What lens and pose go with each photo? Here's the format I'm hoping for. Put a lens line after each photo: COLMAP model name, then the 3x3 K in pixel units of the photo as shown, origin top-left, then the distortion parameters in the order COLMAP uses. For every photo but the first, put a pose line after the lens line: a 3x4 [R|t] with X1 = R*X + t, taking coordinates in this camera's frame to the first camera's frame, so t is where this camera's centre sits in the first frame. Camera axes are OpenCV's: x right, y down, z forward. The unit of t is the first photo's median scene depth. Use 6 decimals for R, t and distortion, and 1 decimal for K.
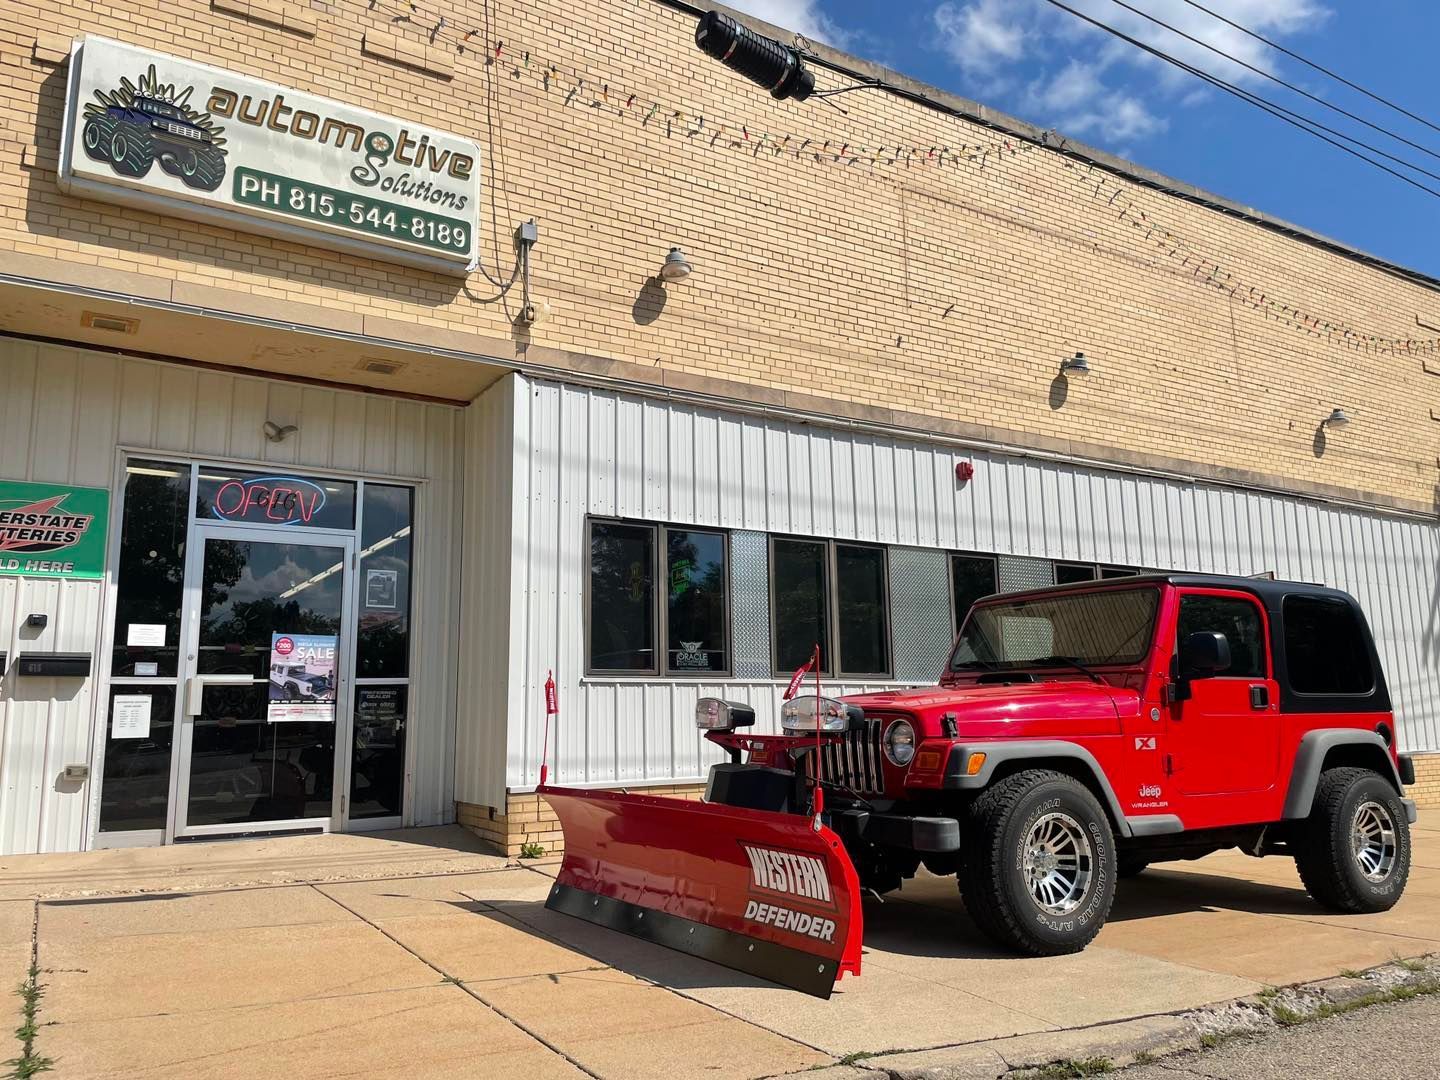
lens RADIAL K [[1075.3, 0, 706.7], [0, 1075.3, 538.6], [0, 0, 1]] dist [0.087883, -0.117278]
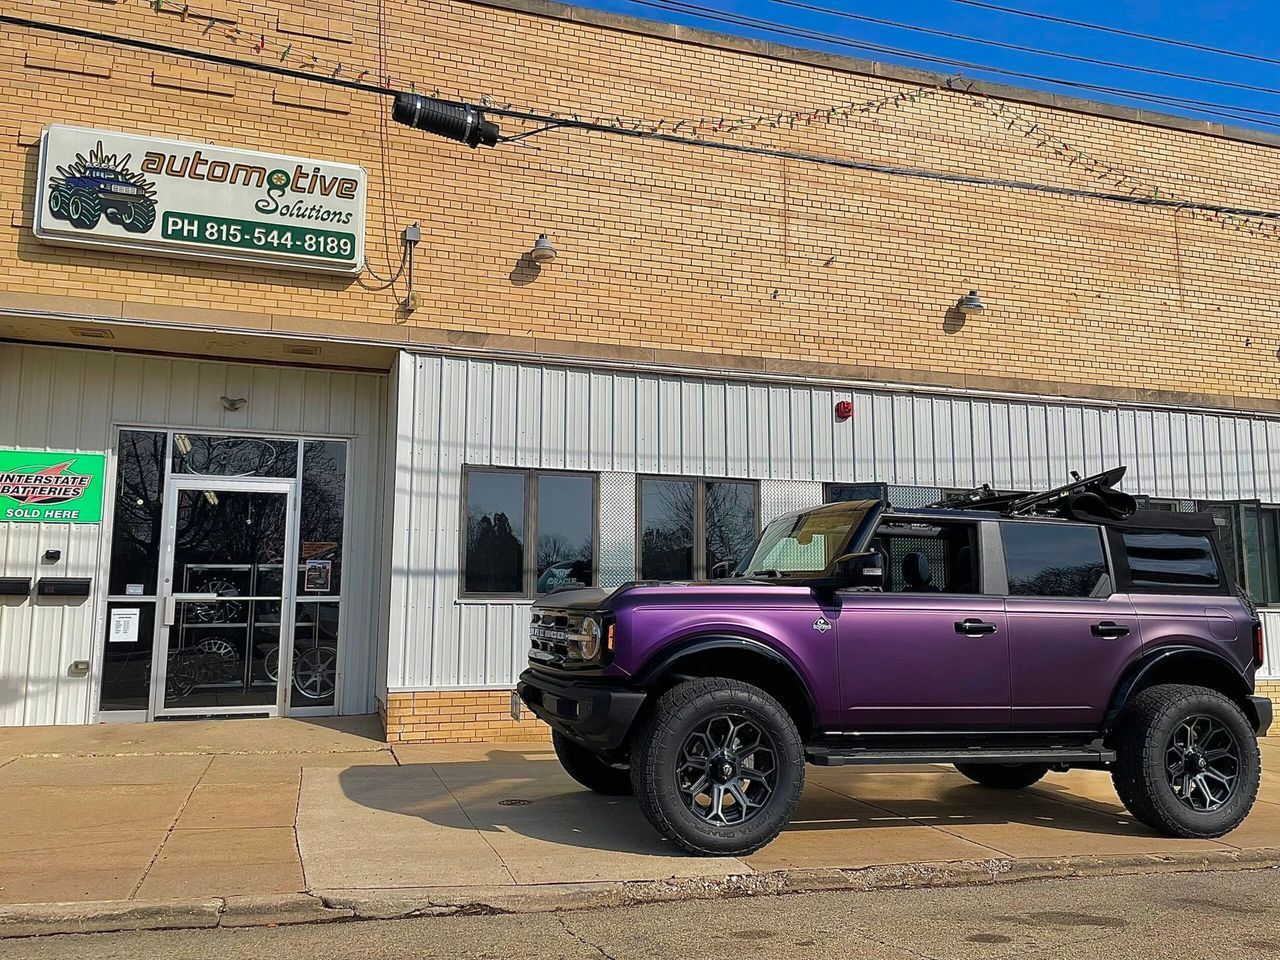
lens RADIAL K [[1063.1, 0, 638.9], [0, 1063.1, 463.1], [0, 0, 1]] dist [0.094607, -0.130631]
pose [[0.974368, -0.013700, -0.224541, 0.318634], [0.020252, 0.999433, 0.026904, -0.047571], [0.224045, -0.030762, 0.974093, -0.112212]]
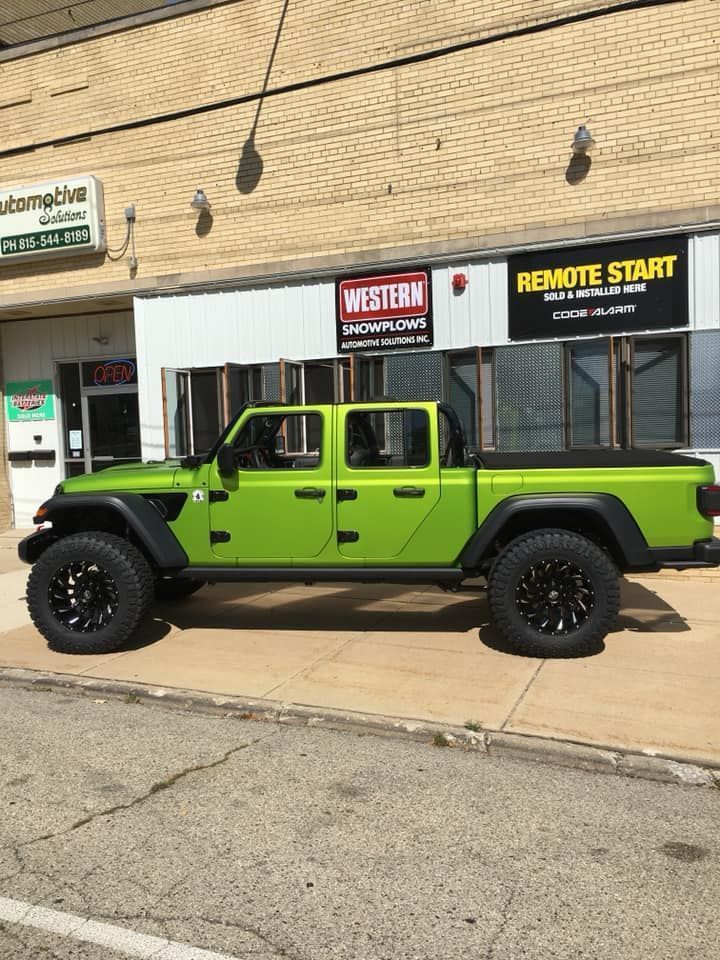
lens RADIAL K [[809.6, 0, 360.0], [0, 809.6, 480.0], [0, 0, 1]] dist [0.075904, -0.114864]
pose [[0.599919, 0.038251, -0.799146, 1.043921], [0.161097, 0.972623, 0.167489, -0.019103], [0.783674, -0.229220, 0.577332, 0.385284]]
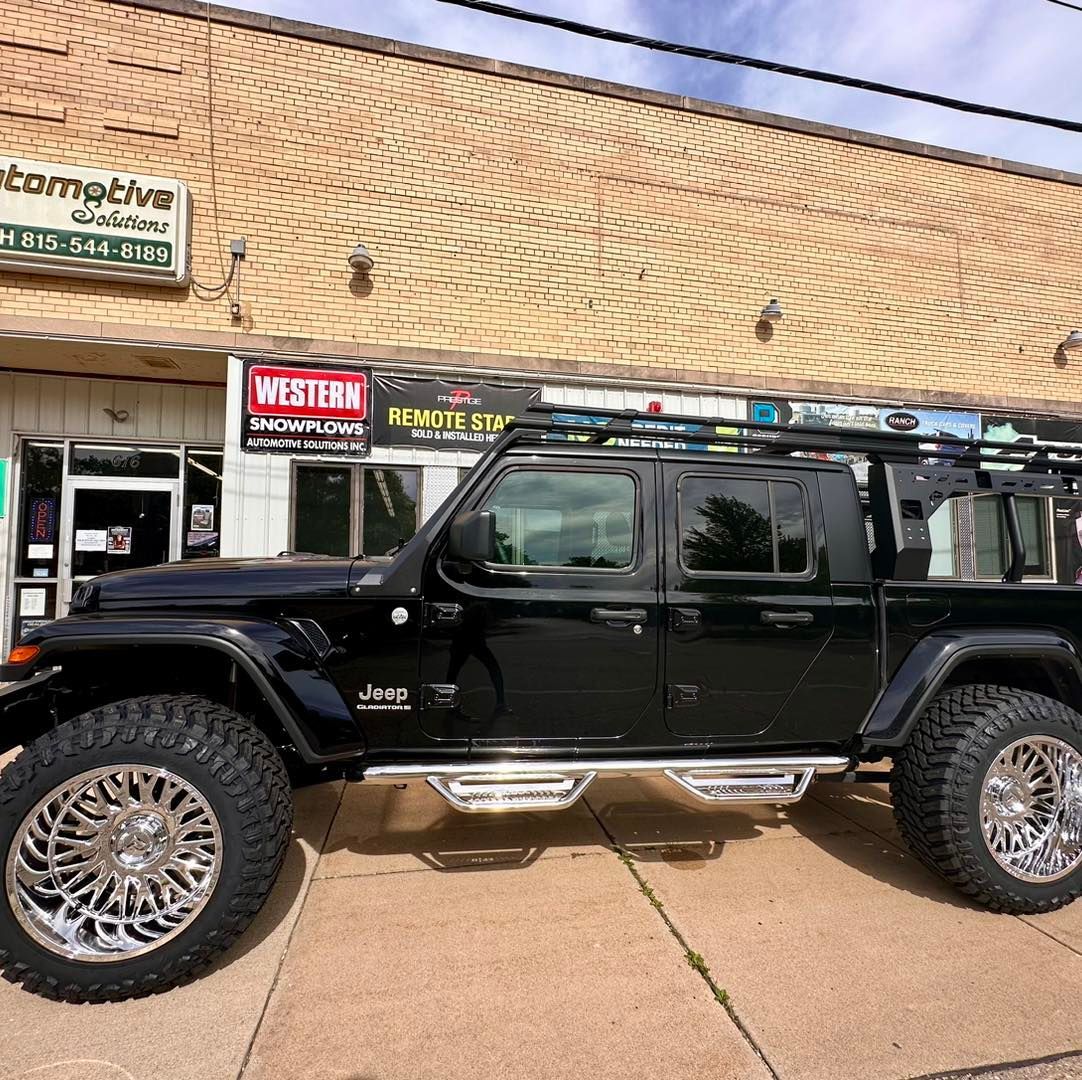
lens RADIAL K [[575.4, 0, 541.0], [0, 575.4, 540.0], [0, 0, 1]] dist [-0.001359, -0.000484]
pose [[0.947052, -0.007761, -0.320985, 0.372298], [0.042357, 0.993991, 0.100938, 0.016188], [0.318273, -0.109190, 0.941690, 0.380058]]
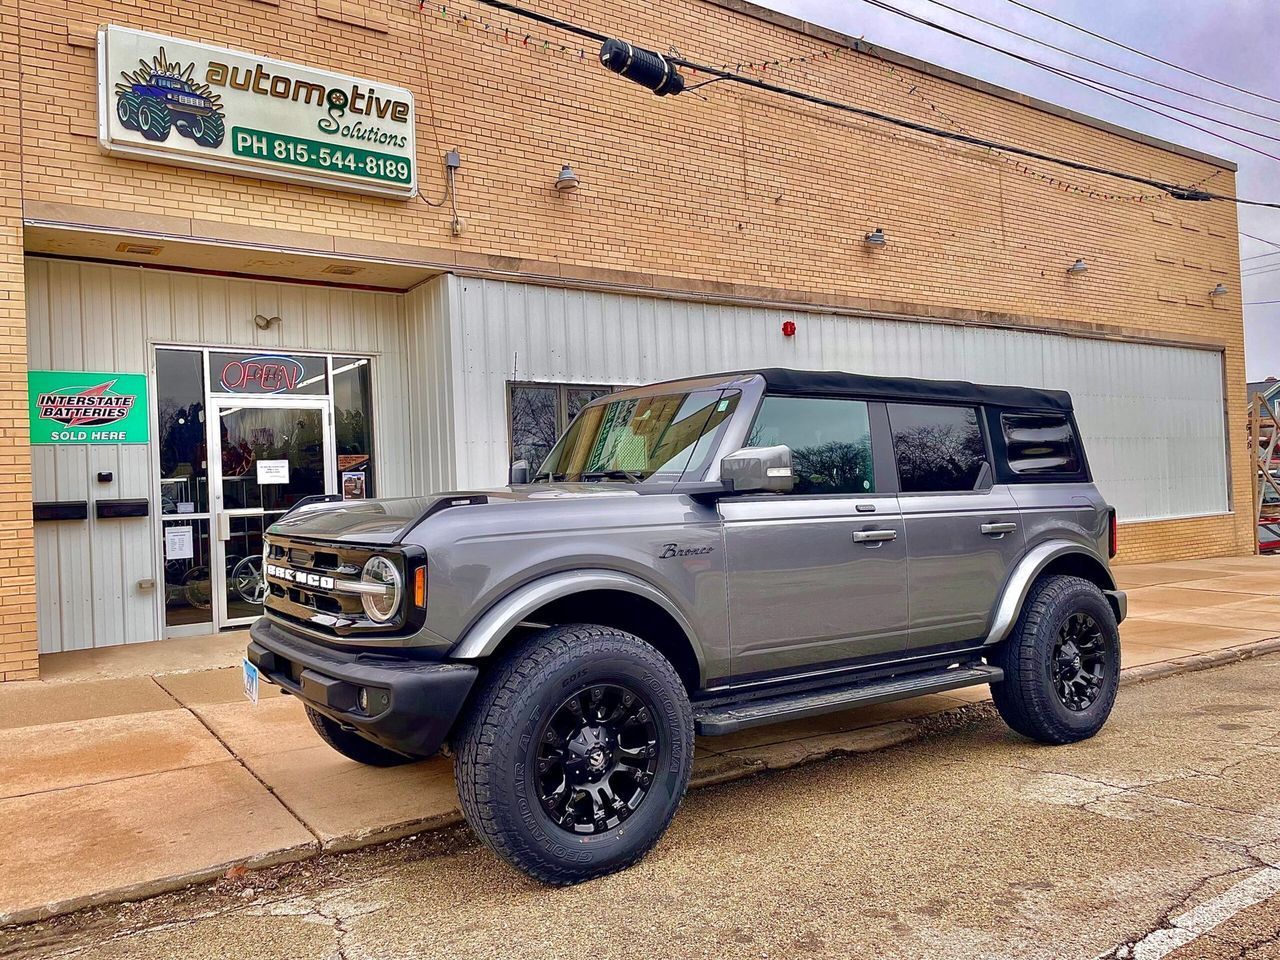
lens RADIAL K [[955.8, 0, 628.2], [0, 955.8, 478.7], [0, 0, 1]] dist [0.087883, -0.117278]
pose [[0.997627, -0.028767, 0.062552, -0.036619], [0.018867, 0.987975, 0.153458, -0.074439], [-0.066214, -0.151914, 0.986173, -0.175397]]
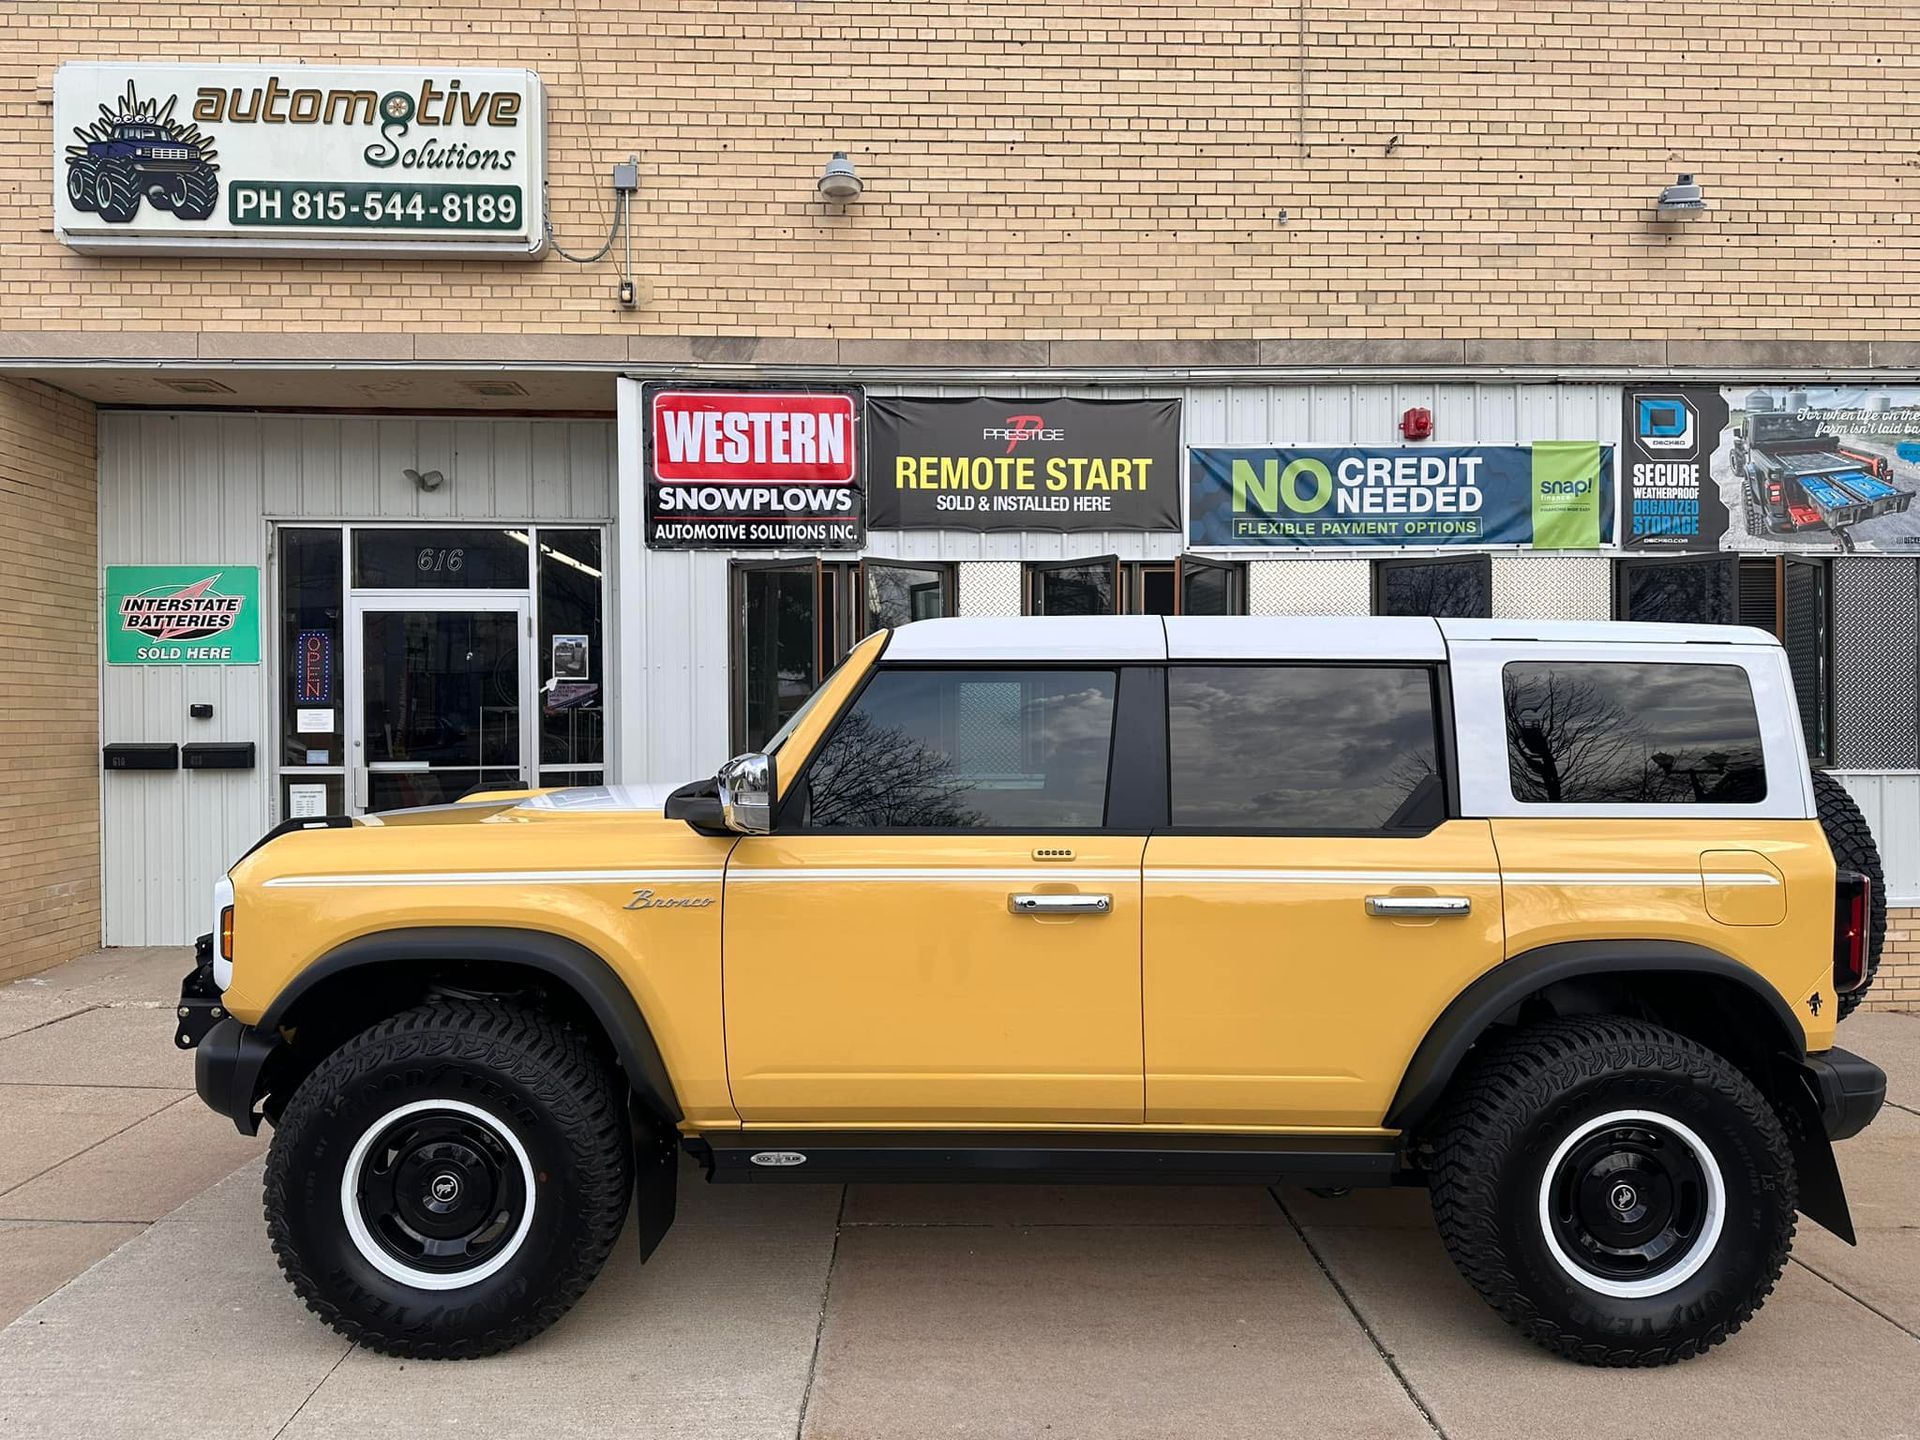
lens RADIAL K [[1341.9, 0, 960.0], [0, 1341.9, 720.0], [0, 0, 1]] dist [0.032760, -0.038338]
pose [[0.874888, 0.008064, -0.484258, 0.437063], [0.074869, 0.985591, 0.151674, -0.037528], [0.478504, -0.168954, 0.861678, 0.234570]]
